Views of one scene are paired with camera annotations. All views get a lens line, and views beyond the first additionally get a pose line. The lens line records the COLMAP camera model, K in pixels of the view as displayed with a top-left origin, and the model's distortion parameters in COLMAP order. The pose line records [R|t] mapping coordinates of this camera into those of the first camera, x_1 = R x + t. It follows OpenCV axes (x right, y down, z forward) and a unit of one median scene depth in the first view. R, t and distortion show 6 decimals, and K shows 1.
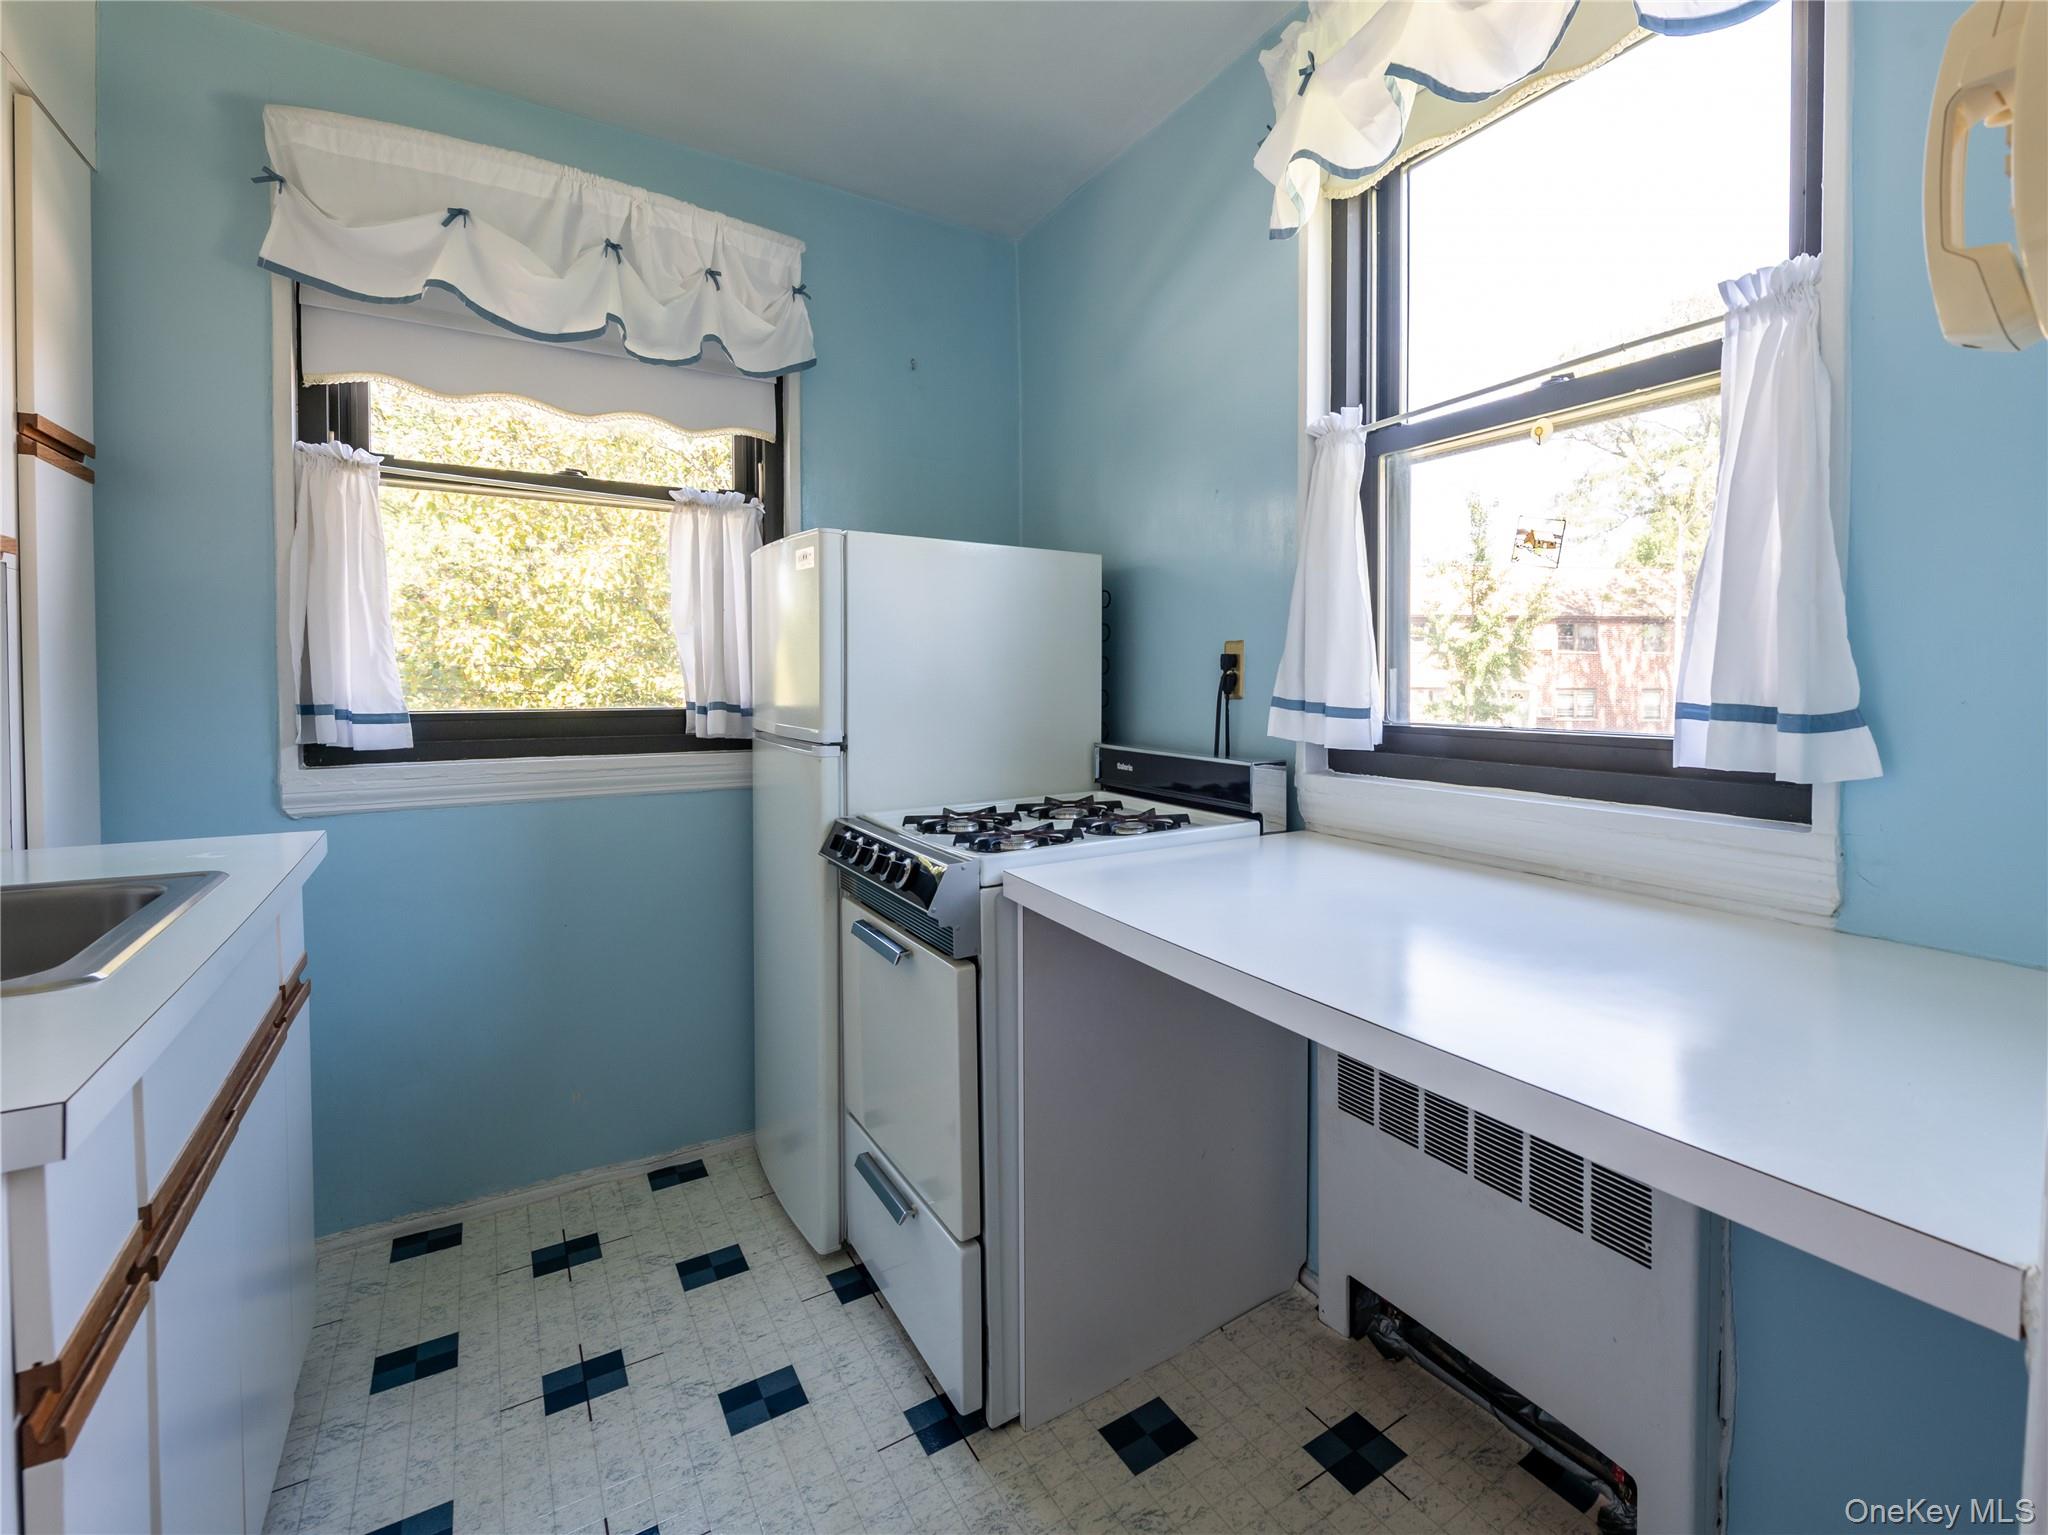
lens RADIAL K [[929.3, 0, 1193.0], [0, 929.3, 702.4], [0, 0, 1]] dist [-0.000590, -0.004161]
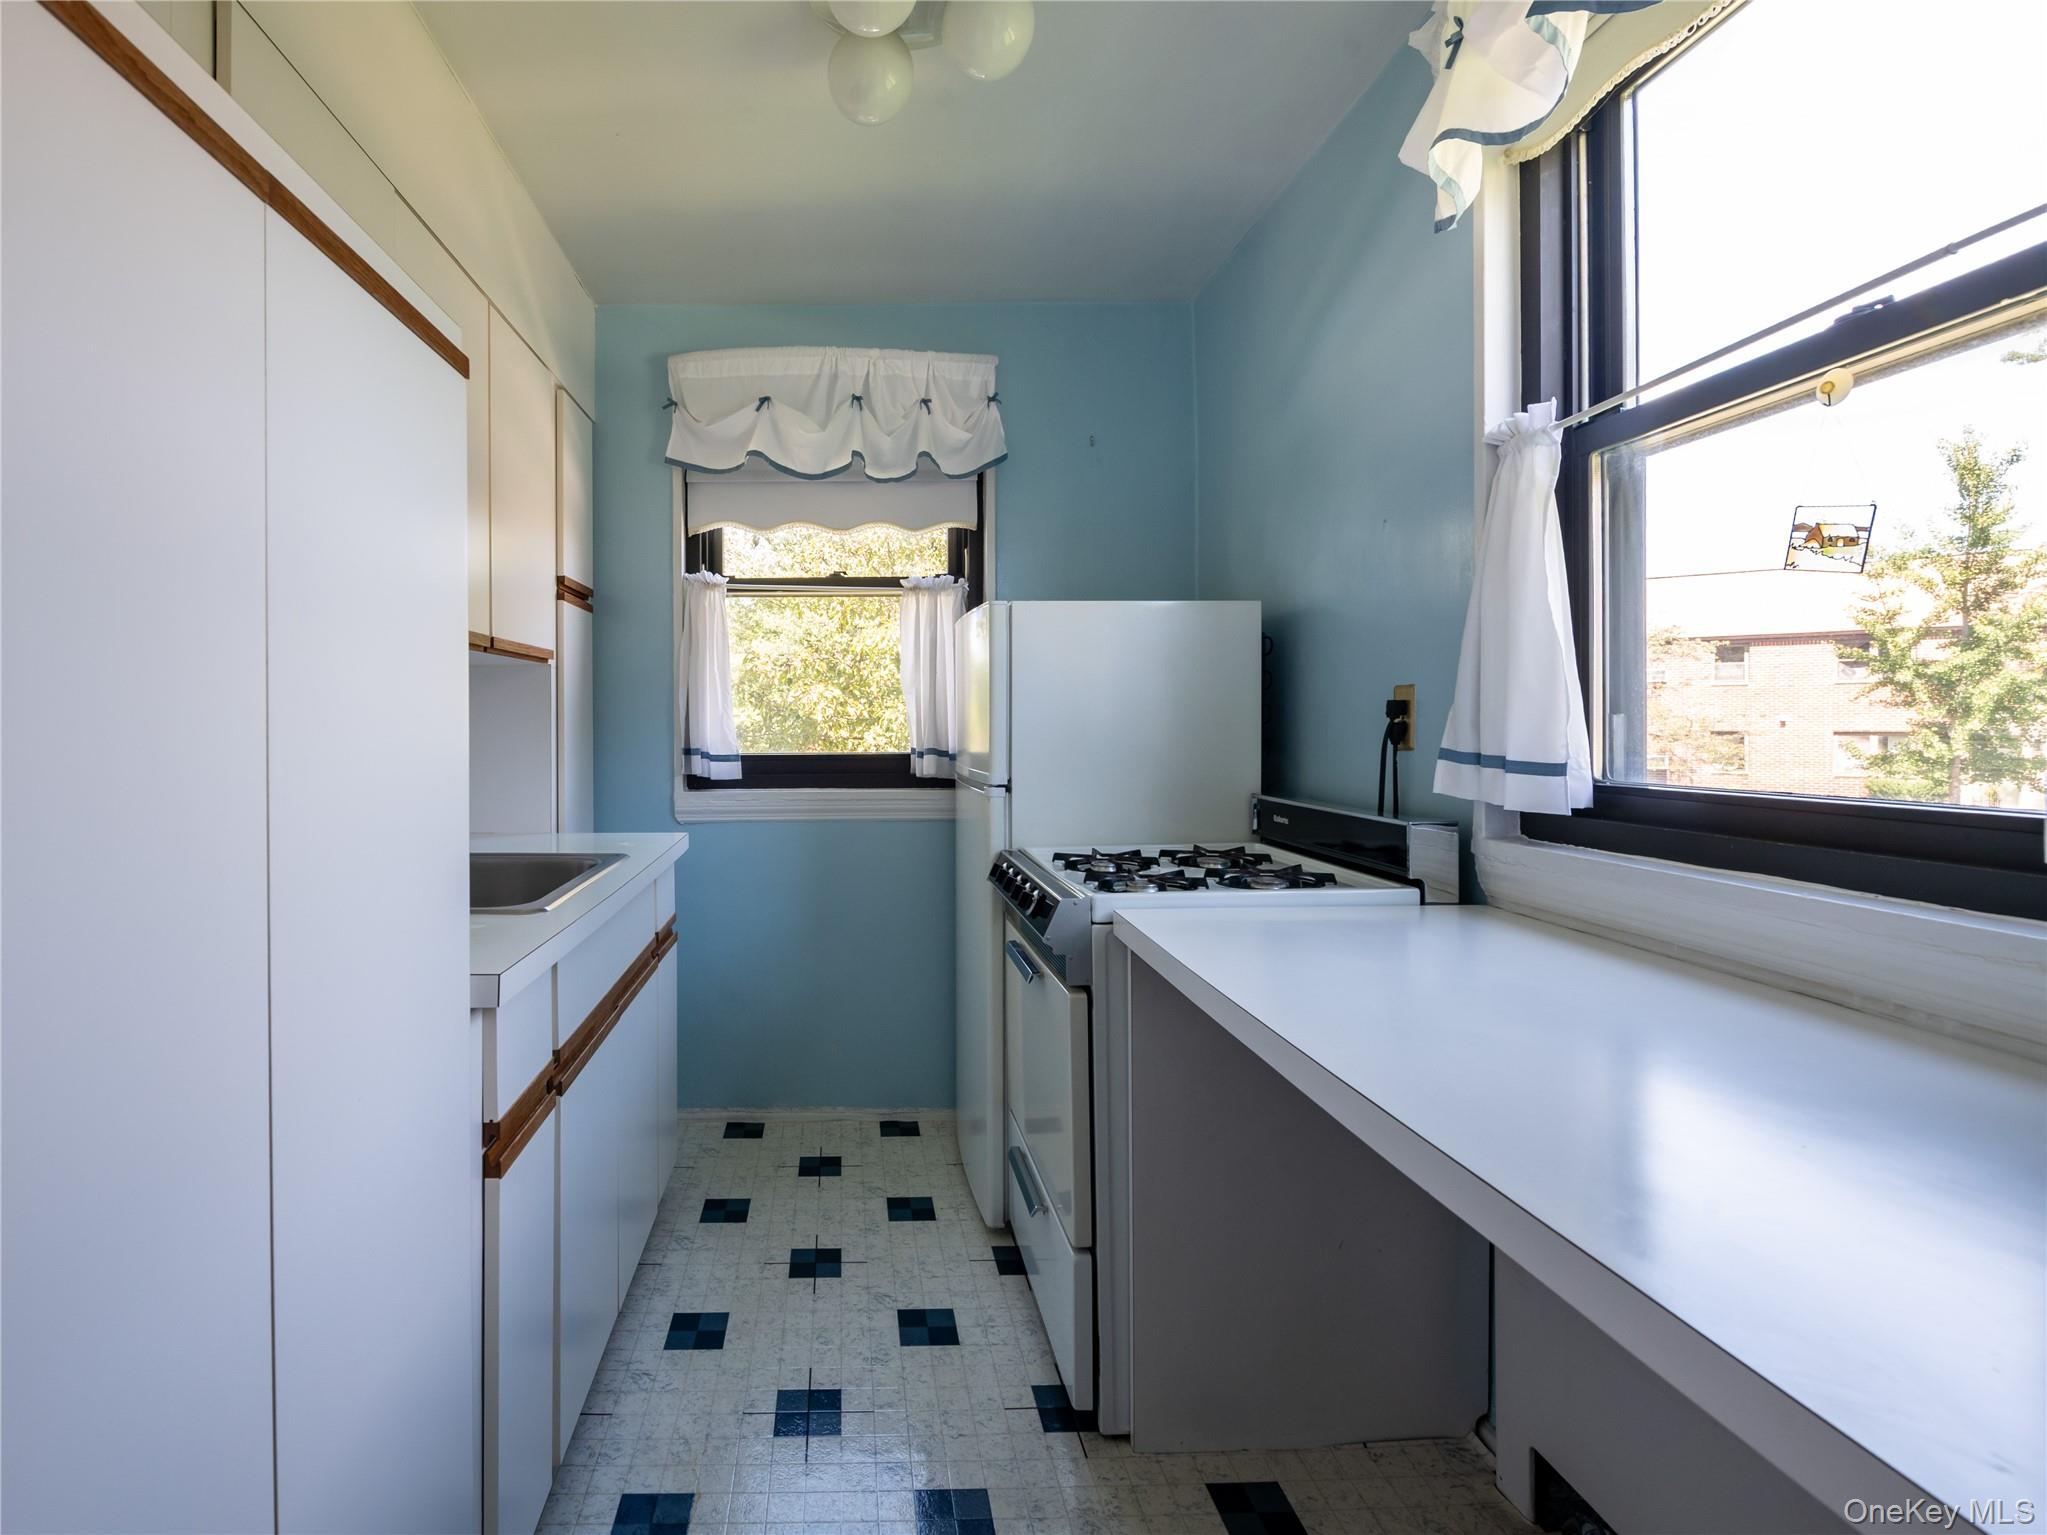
lens RADIAL K [[885.6, 0, 863.5], [0, 885.6, 731.7], [0, 0, 1]] dist [0.000436, -0.004215]
pose [[0.811354, -0.003339, -0.584546, 0.122632], [-0.006802, 0.999862, -0.015153, -0.005030], [0.584515, 0.016271, 0.811219, 0.002357]]
